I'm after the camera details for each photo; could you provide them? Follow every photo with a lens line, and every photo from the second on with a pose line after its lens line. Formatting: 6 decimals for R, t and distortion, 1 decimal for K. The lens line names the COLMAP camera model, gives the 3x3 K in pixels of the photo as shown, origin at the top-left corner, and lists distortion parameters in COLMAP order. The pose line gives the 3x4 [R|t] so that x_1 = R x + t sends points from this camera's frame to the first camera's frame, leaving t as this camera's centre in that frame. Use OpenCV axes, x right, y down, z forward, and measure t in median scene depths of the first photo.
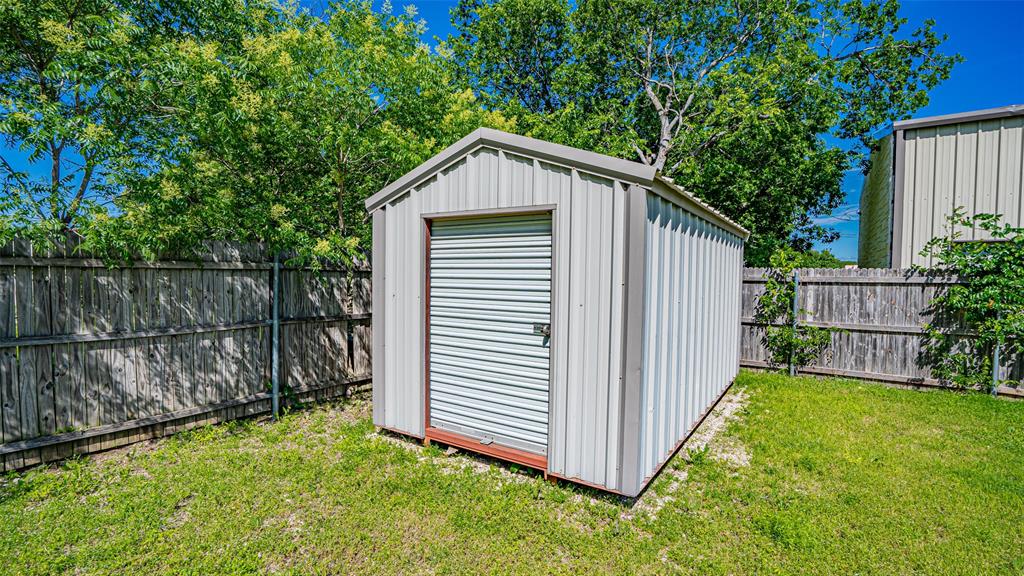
lens RADIAL K [[471.6, 0, 511.0], [0, 471.6, 292.6], [0, 0, 1]] dist [-0.036583, 0.006157]
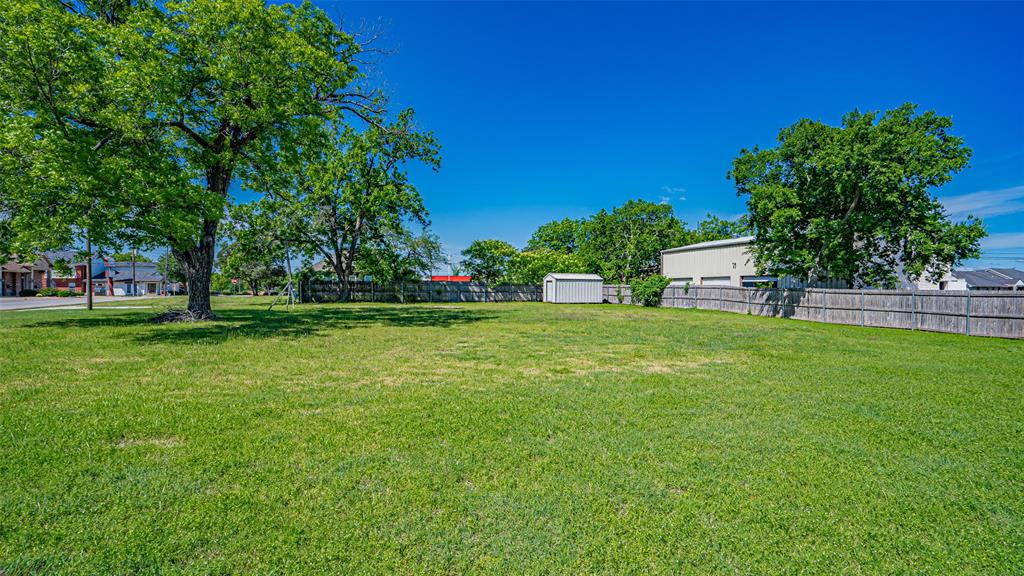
lens RADIAL K [[471.6, 0, 507.7], [0, 471.6, 291.5], [0, 0, 1]] dist [-0.036583, 0.006157]
pose [[0.809056, -0.001264, -0.587730, 3.141126], [-0.024549, 0.999052, -0.035944, 0.284173], [0.587219, 0.043509, 0.808258, -4.733638]]
